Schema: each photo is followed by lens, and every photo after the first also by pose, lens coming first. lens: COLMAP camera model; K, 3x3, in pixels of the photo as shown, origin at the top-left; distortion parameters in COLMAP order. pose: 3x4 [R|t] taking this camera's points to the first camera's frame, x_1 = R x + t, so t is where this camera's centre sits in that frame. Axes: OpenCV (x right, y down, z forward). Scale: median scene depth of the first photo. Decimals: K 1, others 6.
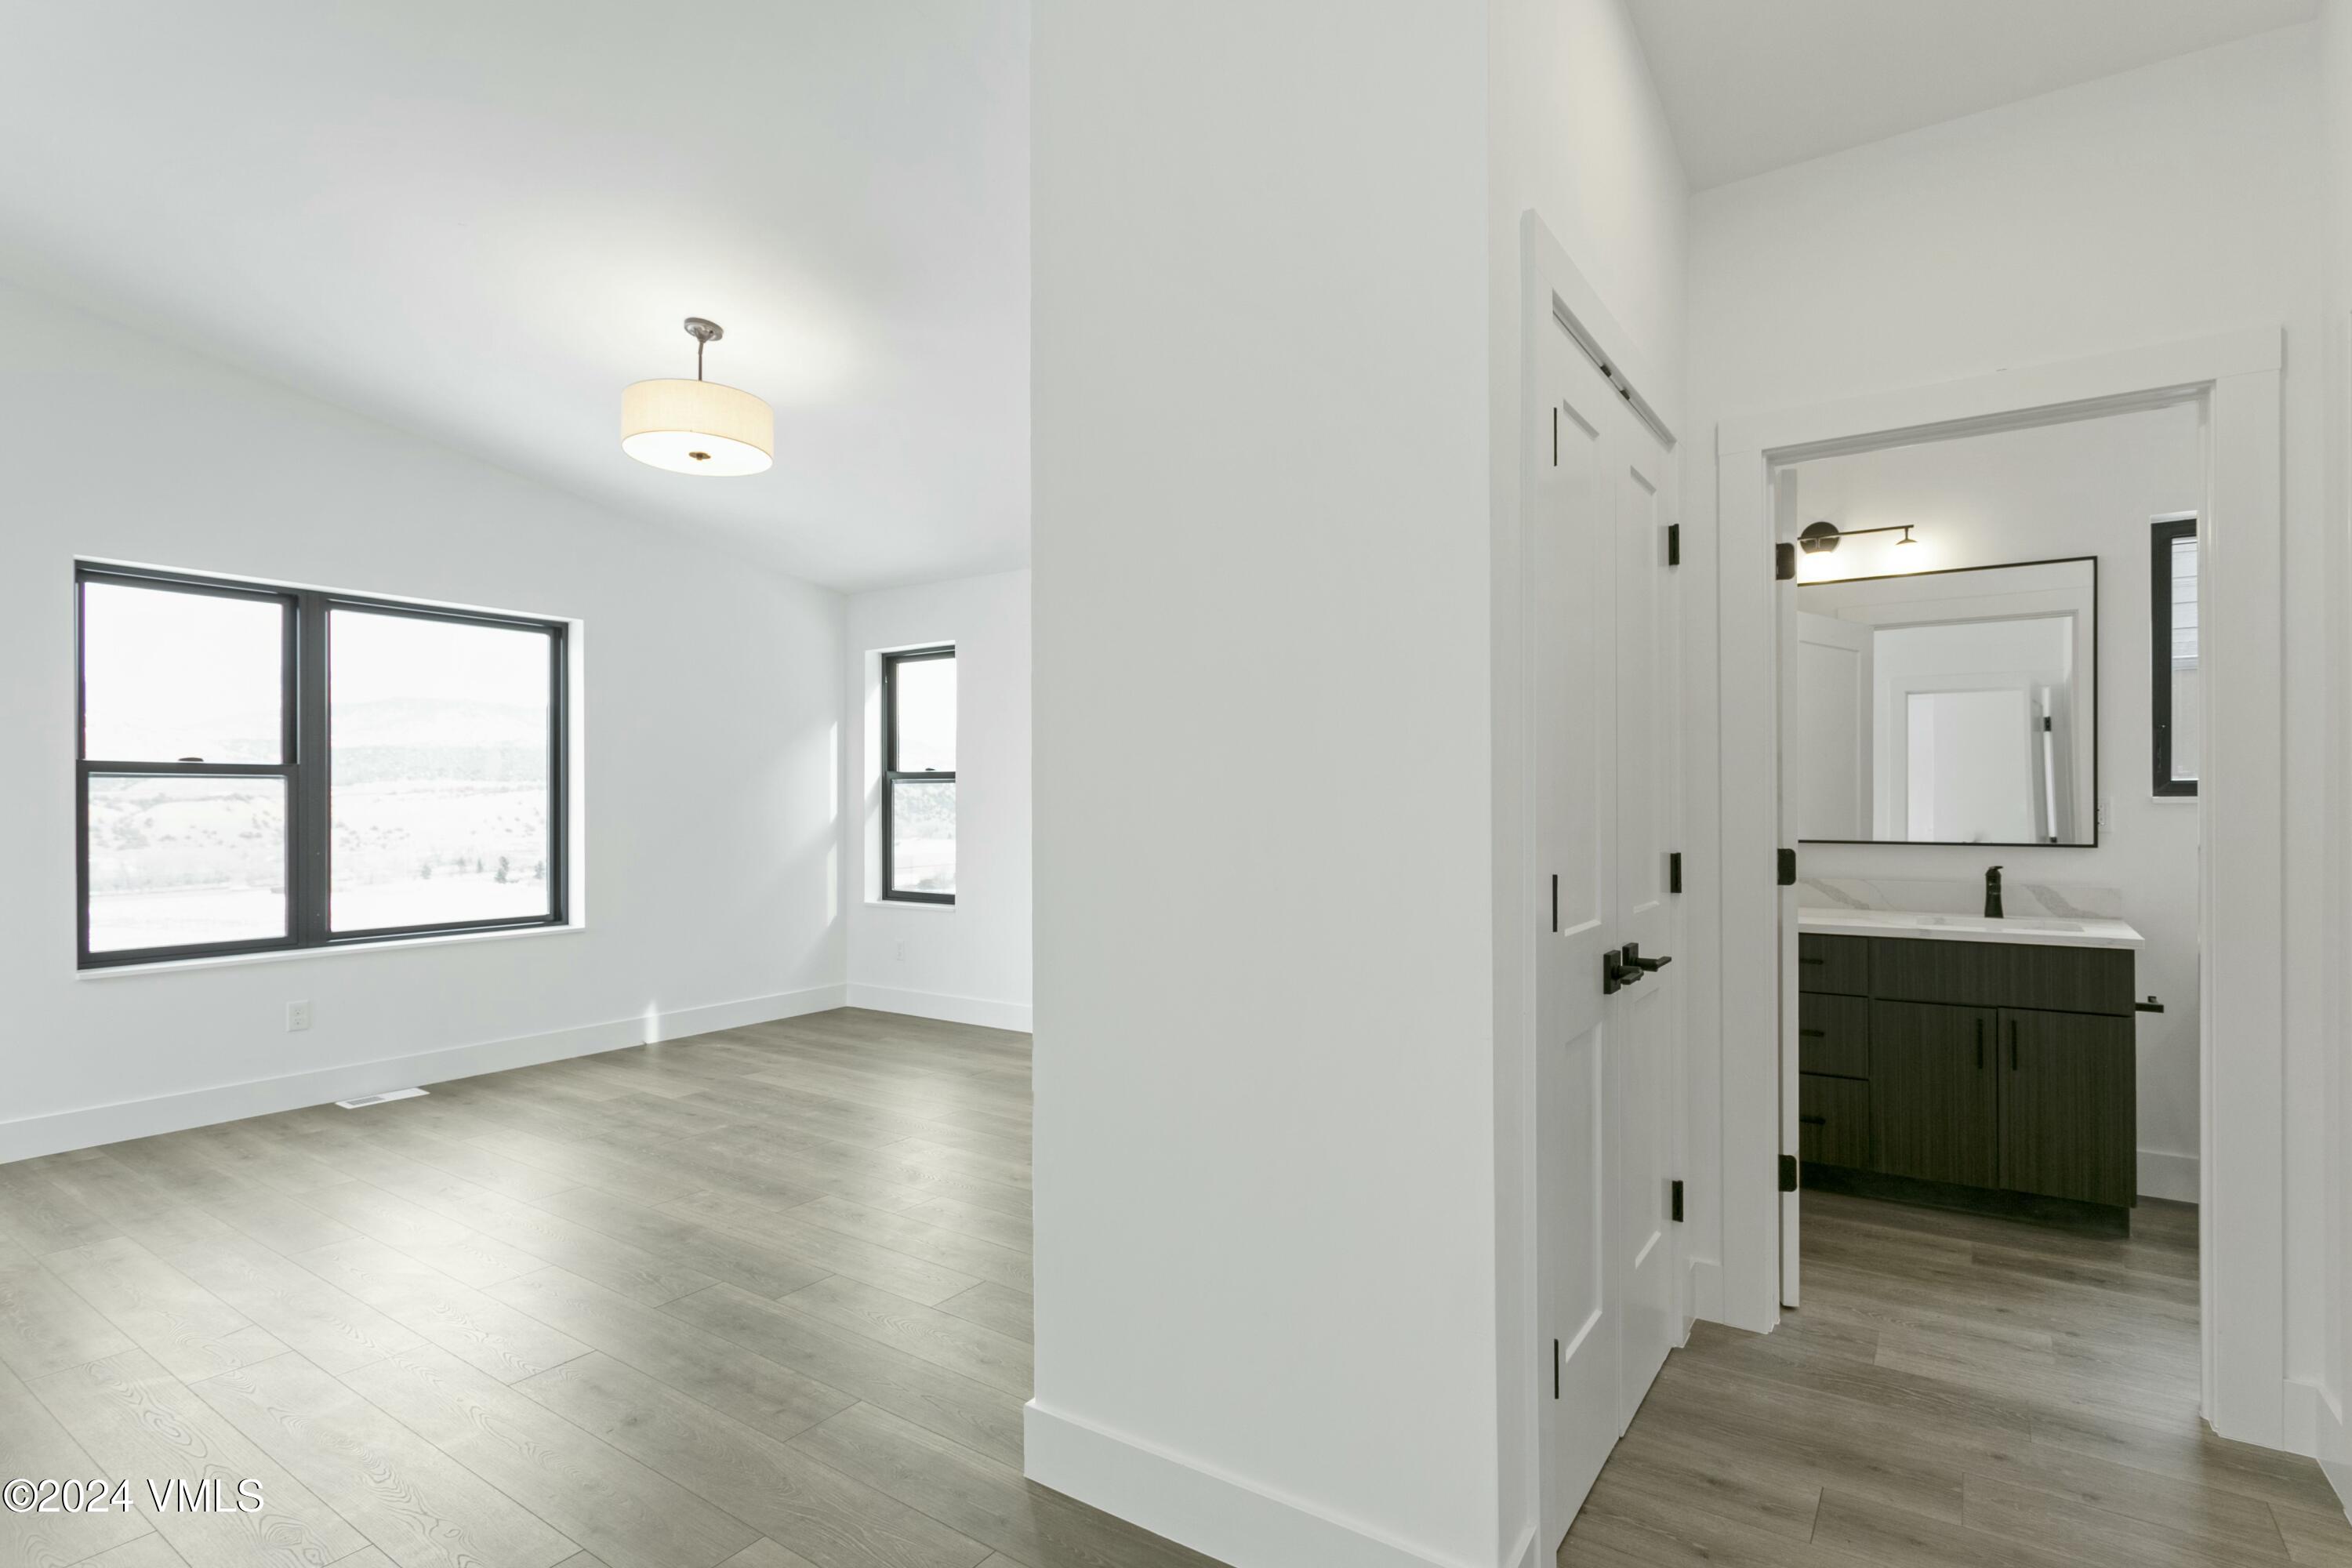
lens RADIAL K [[1080.9, 0, 1183.3], [0, 1080.9, 794.4], [0, 0, 1]] dist [-0.005564, -0.000792]
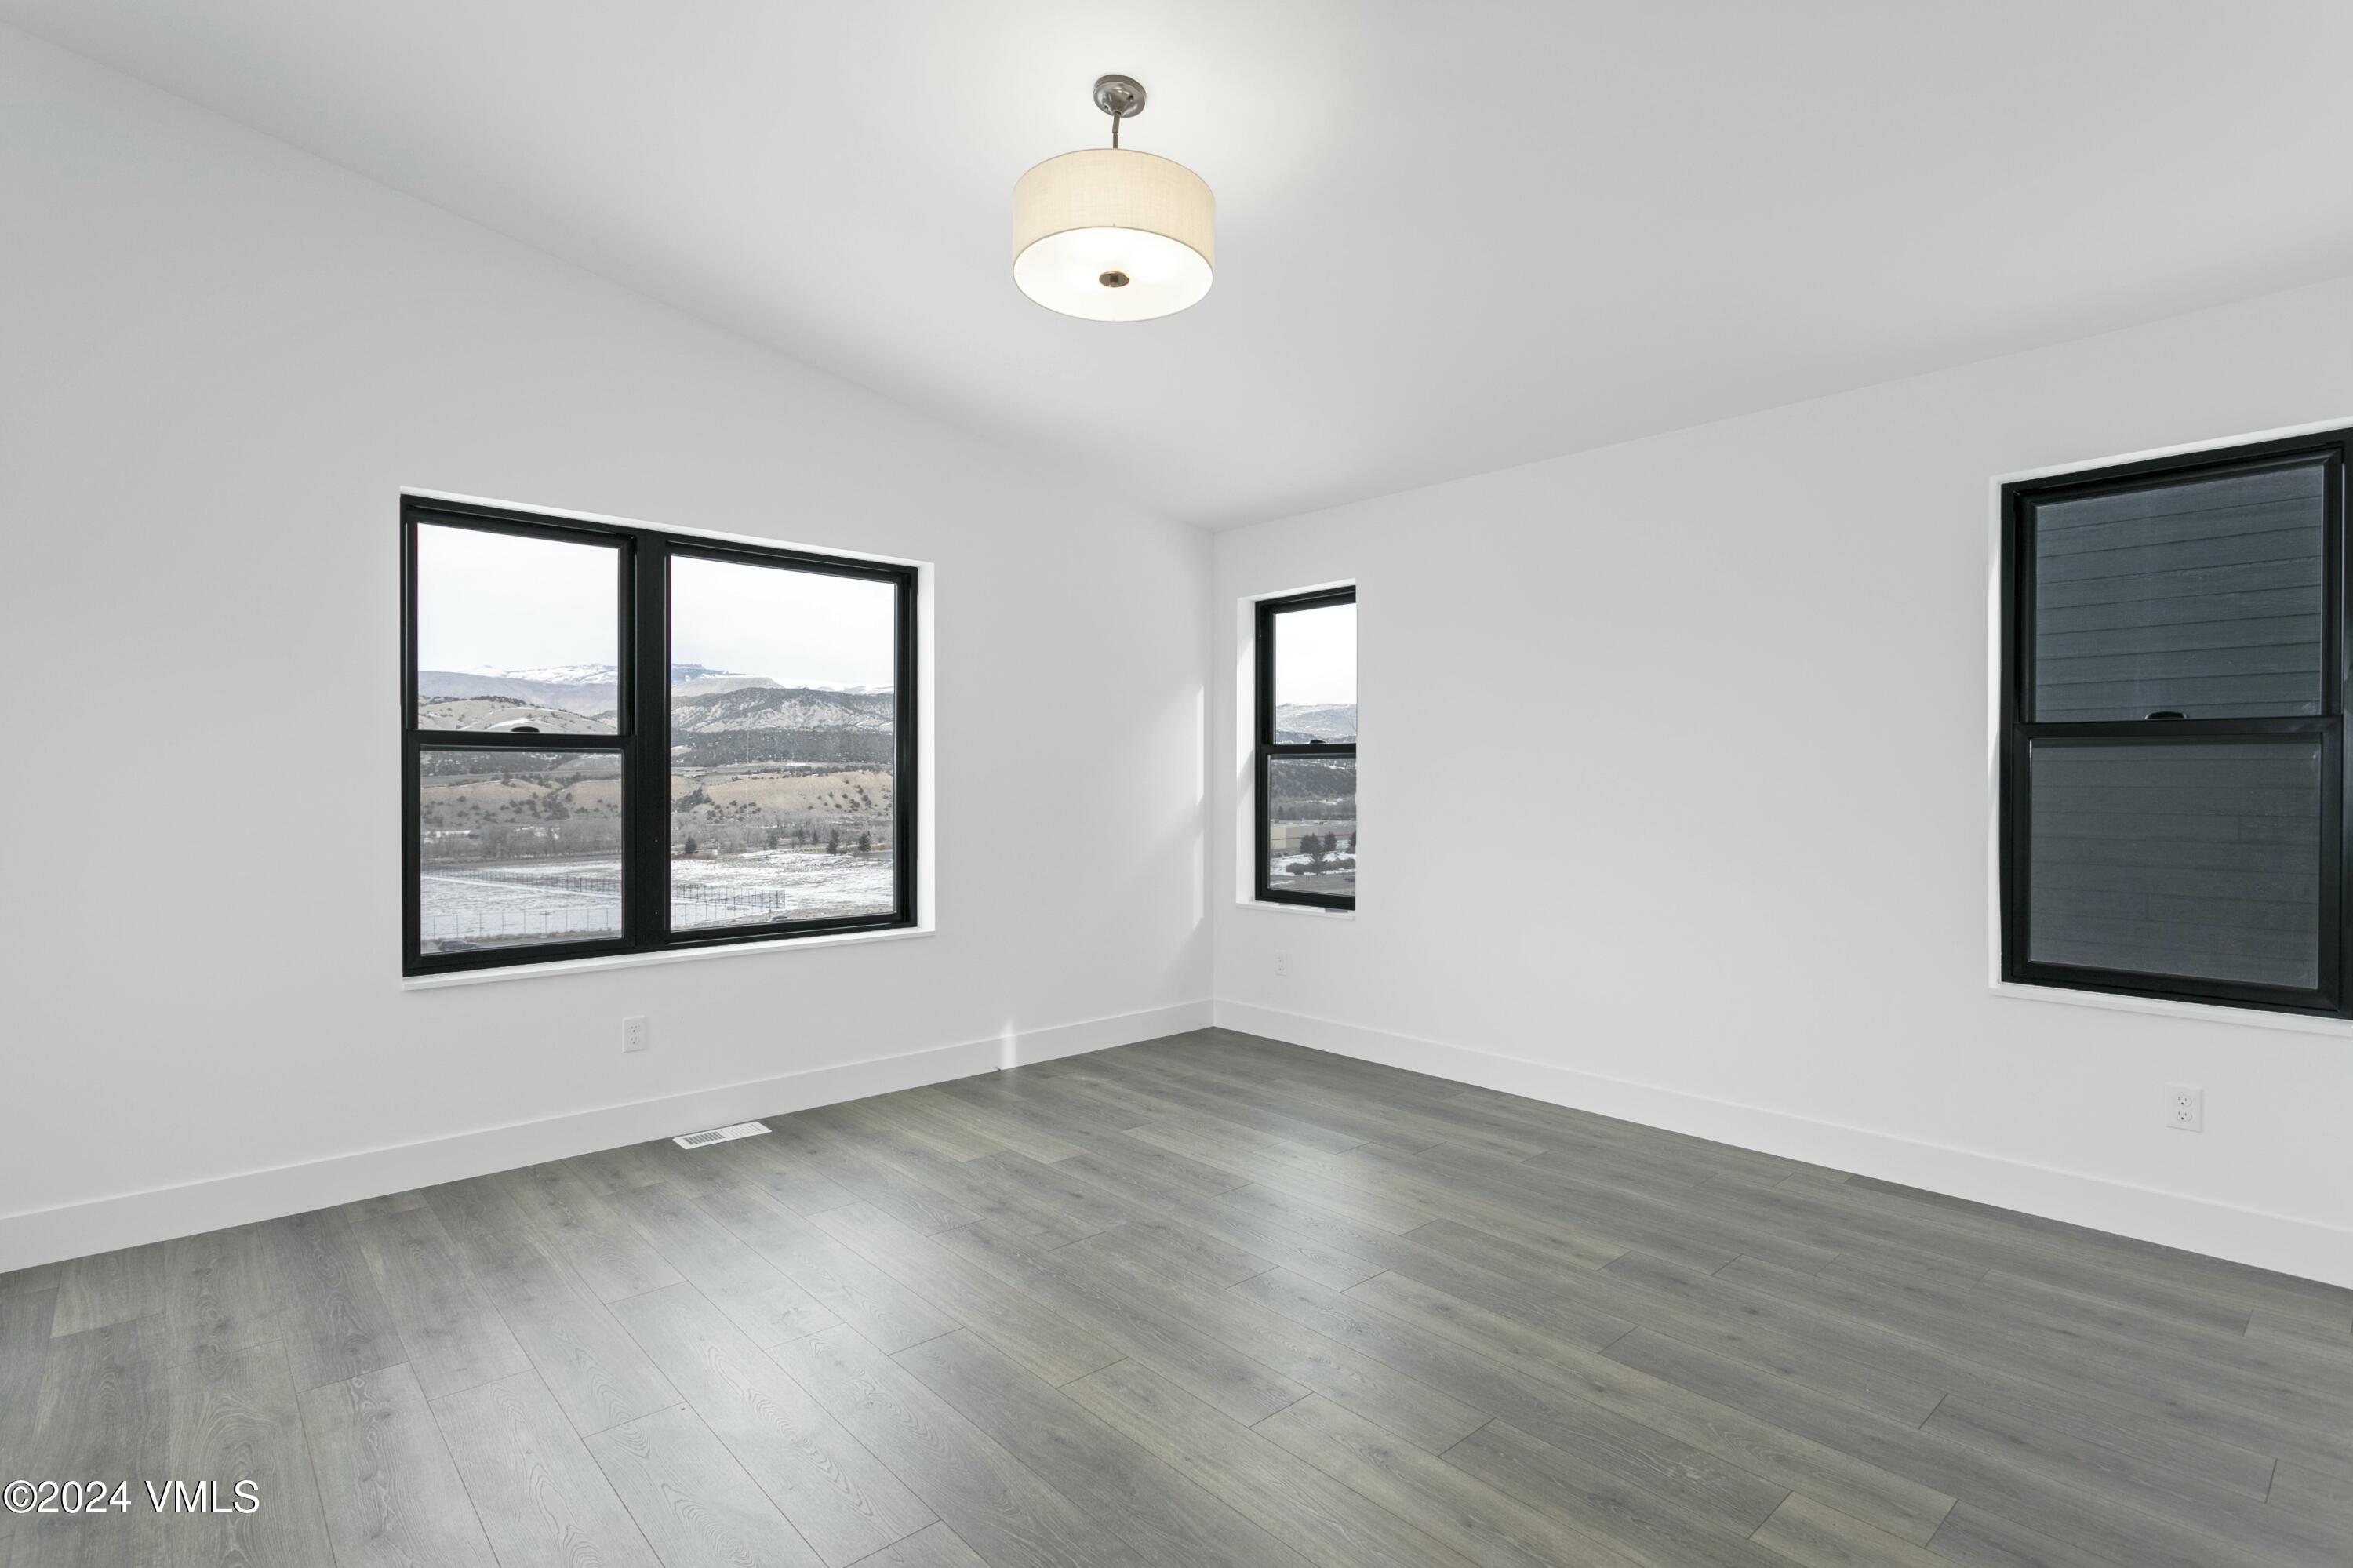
lens RADIAL K [[1081.4, 0, 1186.2], [0, 1081.4, 772.2], [0, 0, 1]] dist [-0.005564, -0.000792]
pose [[0.969533, 0.000058, -0.244962, -0.183013], [-0.000534, 0.999998, -0.001878, 0.001950], [0.244962, 0.001952, 0.969531, 0.266703]]
